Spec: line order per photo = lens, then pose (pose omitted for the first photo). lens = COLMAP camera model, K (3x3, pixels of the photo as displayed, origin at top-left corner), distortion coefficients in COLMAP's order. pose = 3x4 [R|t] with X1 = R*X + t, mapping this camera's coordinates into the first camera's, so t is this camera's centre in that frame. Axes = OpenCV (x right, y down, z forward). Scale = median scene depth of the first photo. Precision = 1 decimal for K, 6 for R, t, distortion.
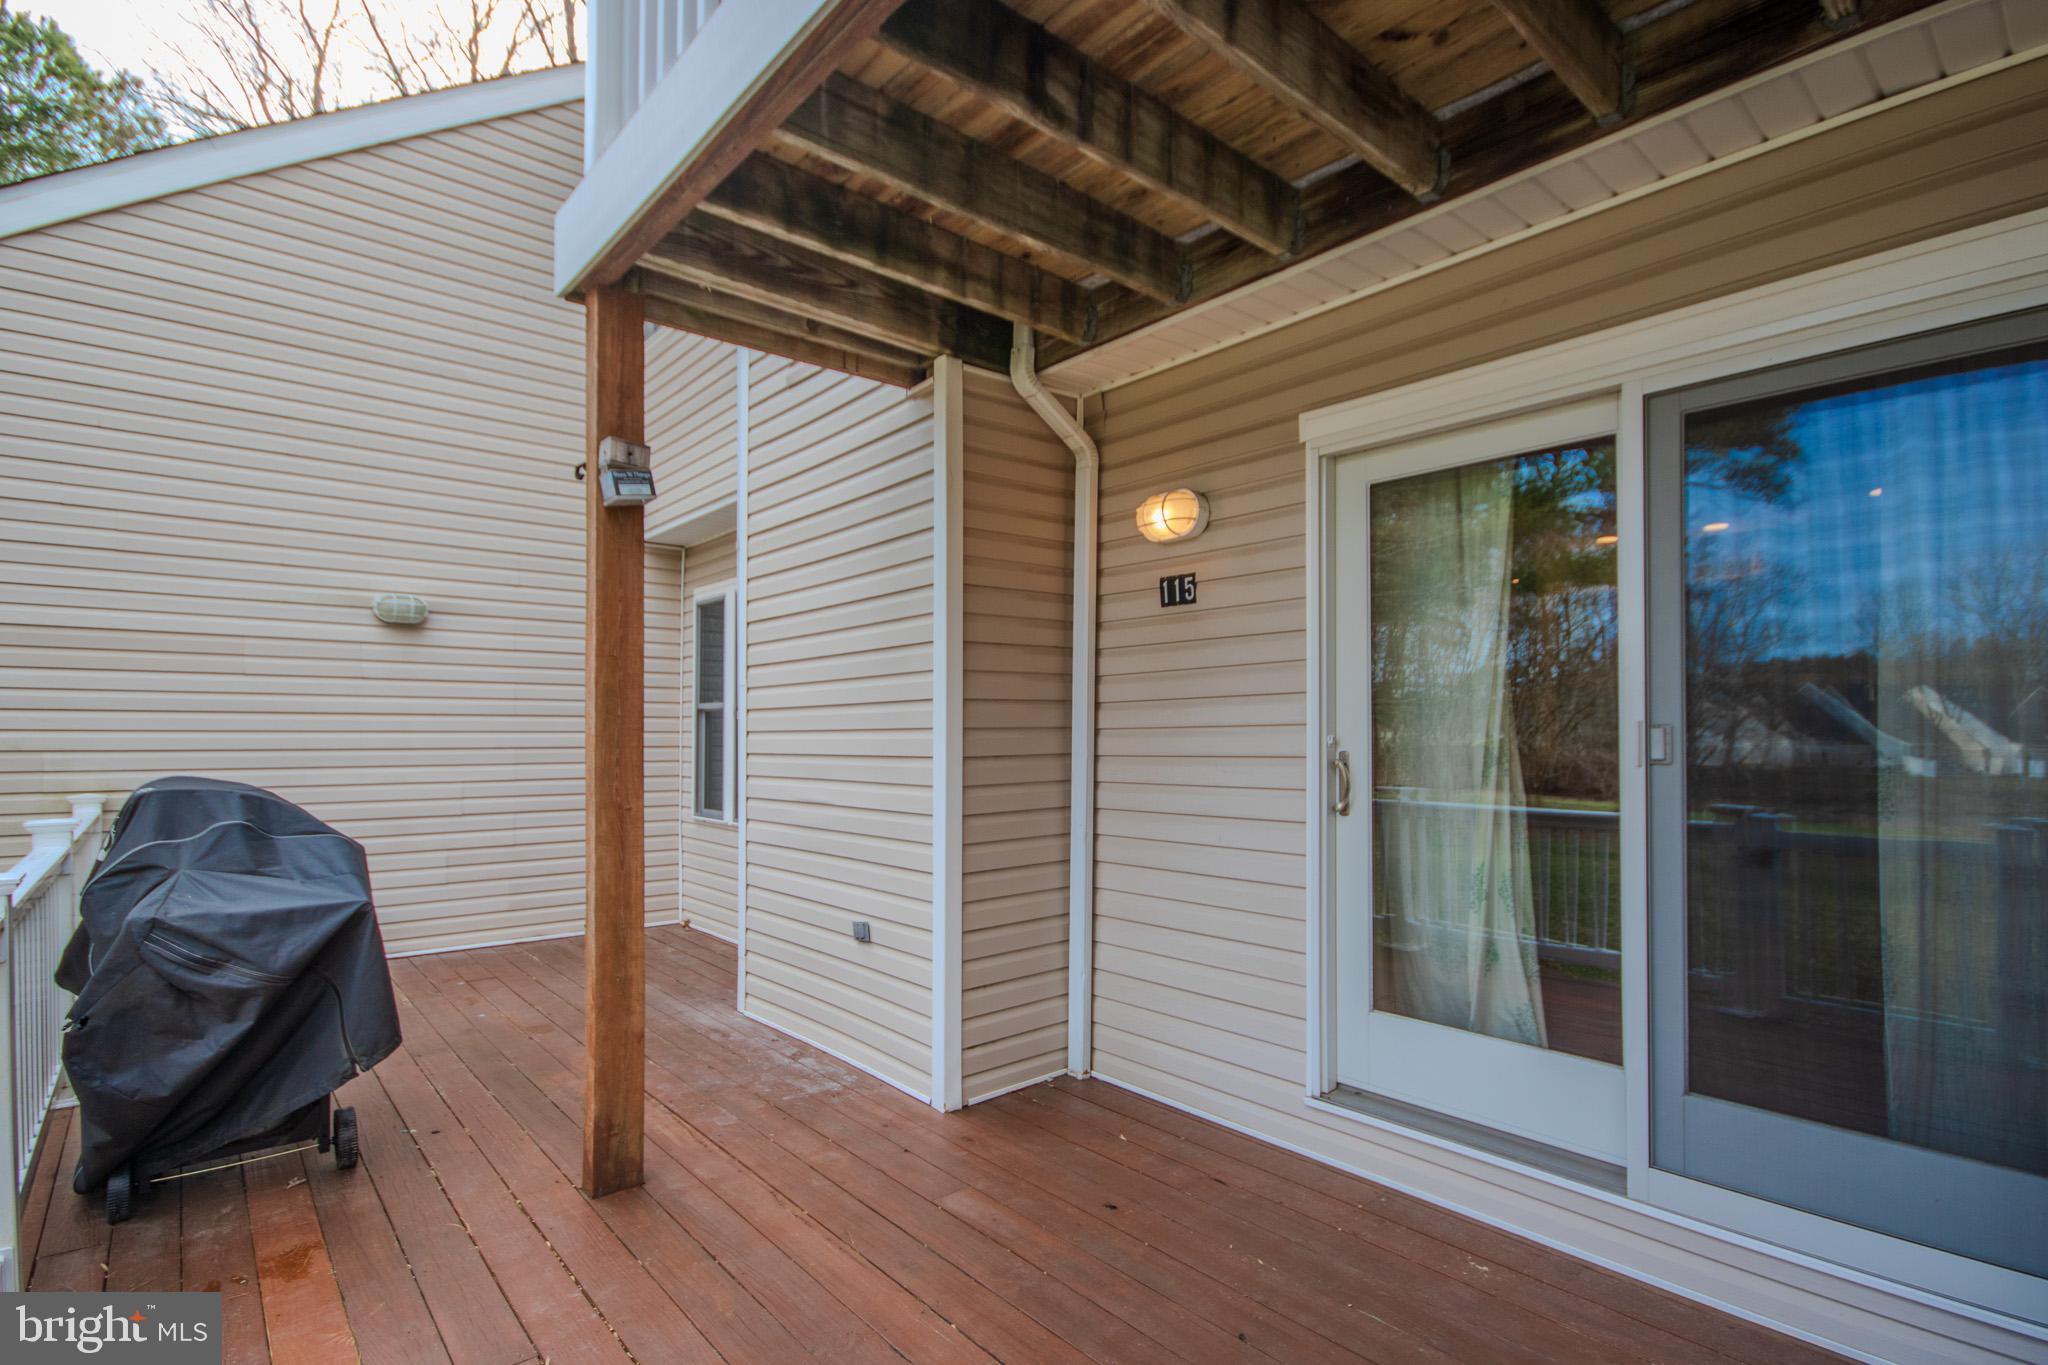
lens RADIAL K [[994.0, 0, 1024.0], [0, 994.0, 682.5], [0, 0, 1]] dist [0.000274, -0.000009]
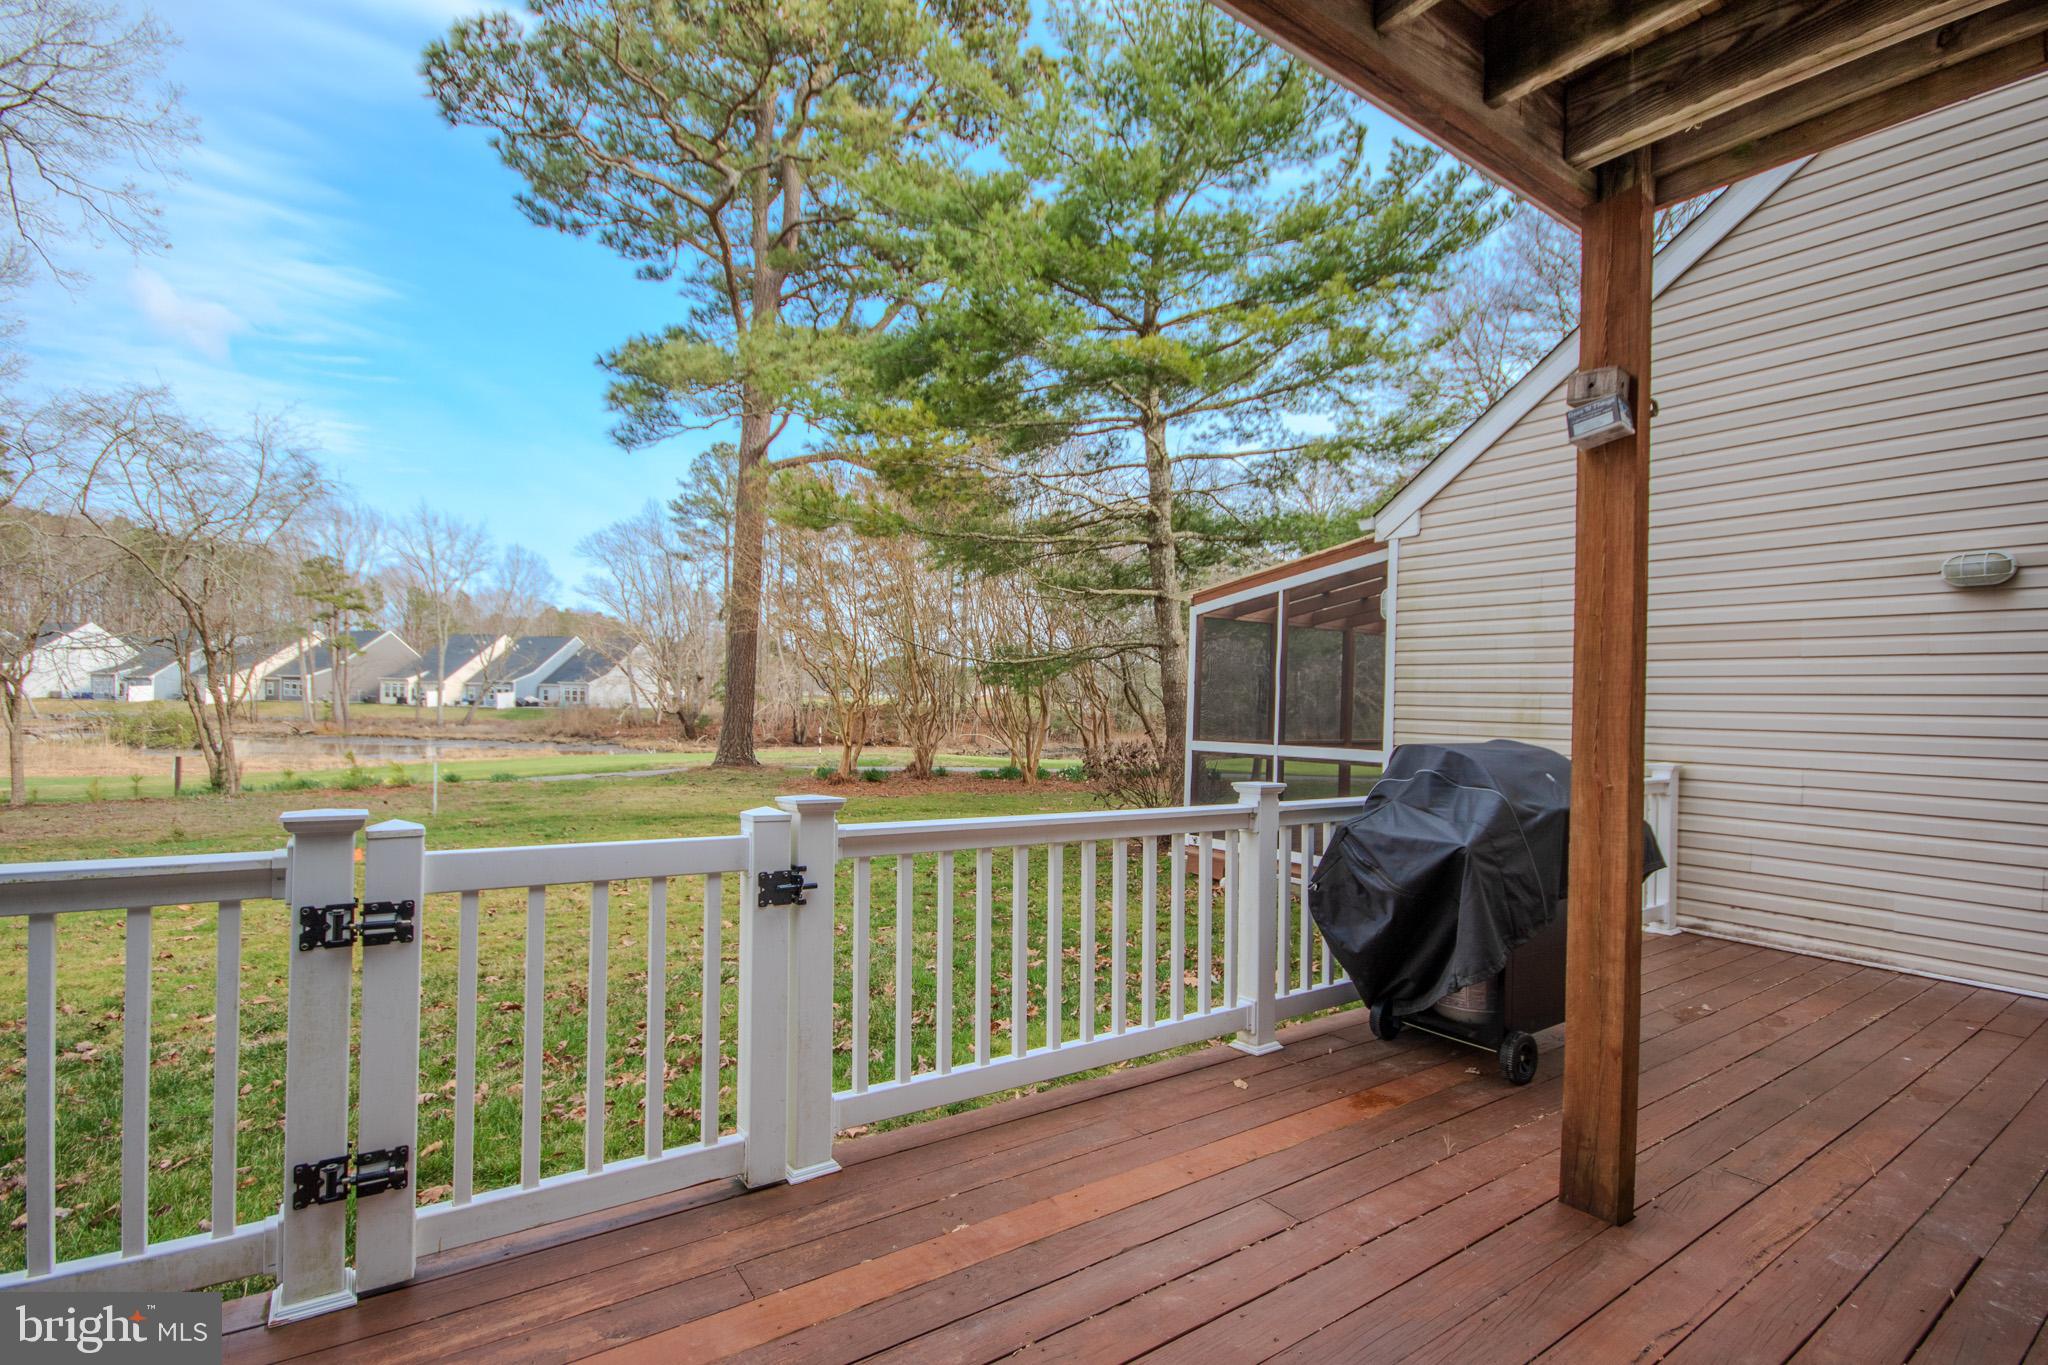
lens RADIAL K [[960.3, 0, 1031.1], [0, 960.3, 705.5], [0, 0, 1]] dist [0.019725, -0.018551]
pose [[-0.085091, 0.005311, -0.996359, 0.497294], [0.024310, 0.999699, 0.003253, 0.037251], [0.996077, -0.023945, -0.085194, 0.576669]]
